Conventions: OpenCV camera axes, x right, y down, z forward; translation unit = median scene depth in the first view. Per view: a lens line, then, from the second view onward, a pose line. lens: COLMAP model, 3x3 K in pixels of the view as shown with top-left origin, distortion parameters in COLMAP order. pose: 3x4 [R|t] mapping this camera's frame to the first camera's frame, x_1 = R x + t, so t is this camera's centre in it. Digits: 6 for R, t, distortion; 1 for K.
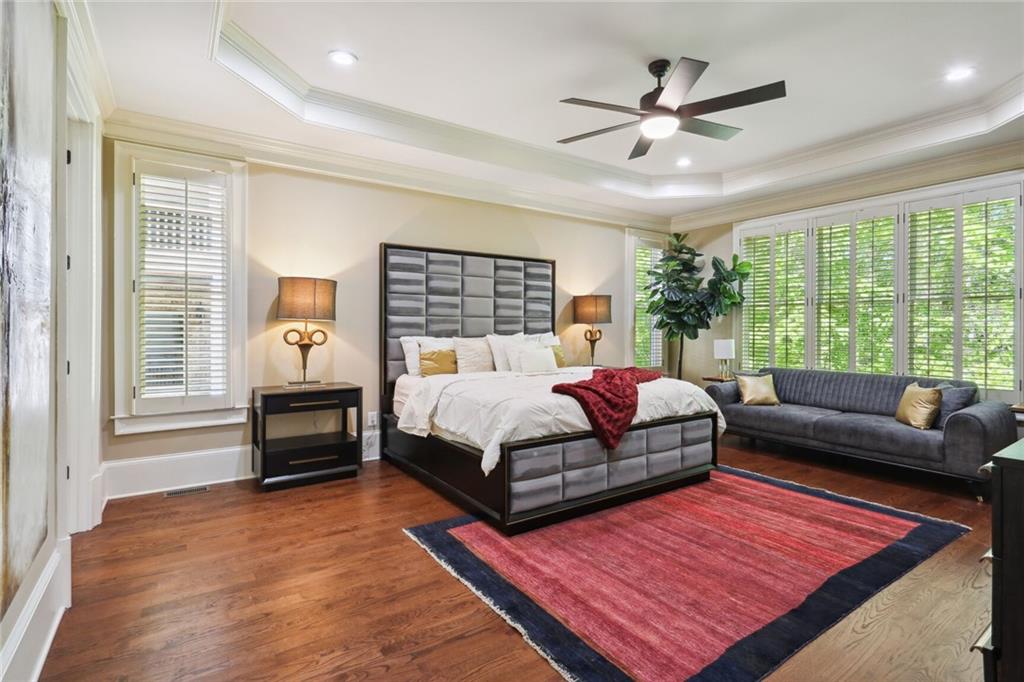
lens RADIAL K [[493.9, 0, 516.2], [0, 493.9, 334.4], [0, 0, 1]] dist [-0.006682, 0.003945]
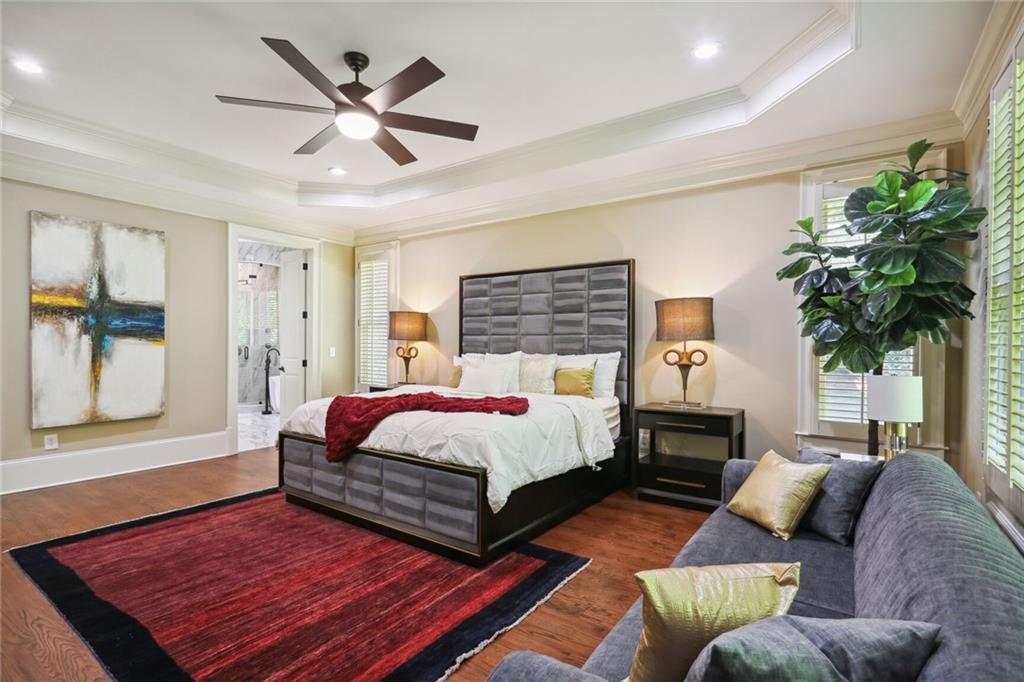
lens RADIAL K [[493.9, 0, 513.9], [0, 493.9, 343.3], [0, 0, 1]] dist [-0.006682, 0.003945]
pose [[0.340266, -0.004771, -0.940317, 1.052108], [-0.021952, 0.999674, -0.013016, -0.007055], [0.940073, 0.025071, 0.340050, 0.815343]]
